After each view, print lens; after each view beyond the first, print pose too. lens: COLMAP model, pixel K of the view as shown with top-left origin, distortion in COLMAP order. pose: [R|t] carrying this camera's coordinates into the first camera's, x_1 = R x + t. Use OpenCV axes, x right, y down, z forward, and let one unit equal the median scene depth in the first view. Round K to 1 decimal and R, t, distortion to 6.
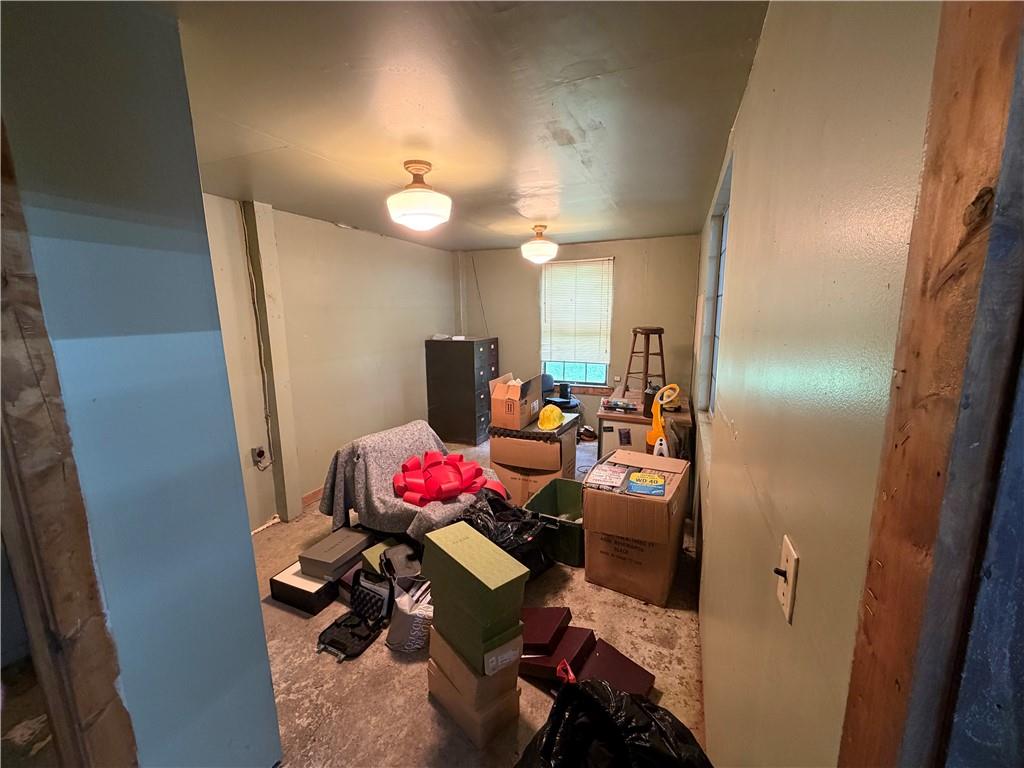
lens RADIAL K [[406.8, 0, 510.8], [0, 406.8, 380.9], [0, 0, 1]] dist [0.002223, 0.000103]
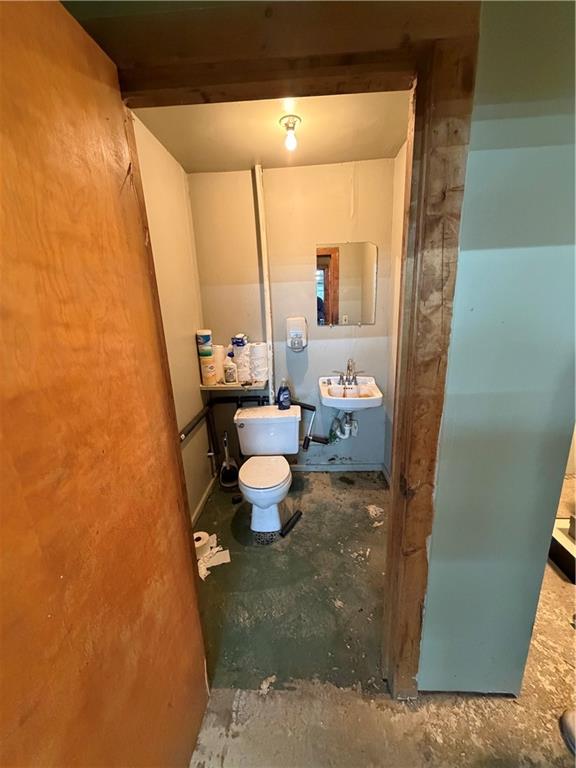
lens RADIAL K [[305.1, 0, 289.1], [0, 305.1, 381.0], [0, 0, 1]] dist [0.002223, 0.000103]
pose [[0.333987, 0.251901, -0.908294, -0.405631], [-0.130844, 0.966689, 0.219984, 0.124513], [0.933452, 0.045373, 0.355821, 0.262247]]
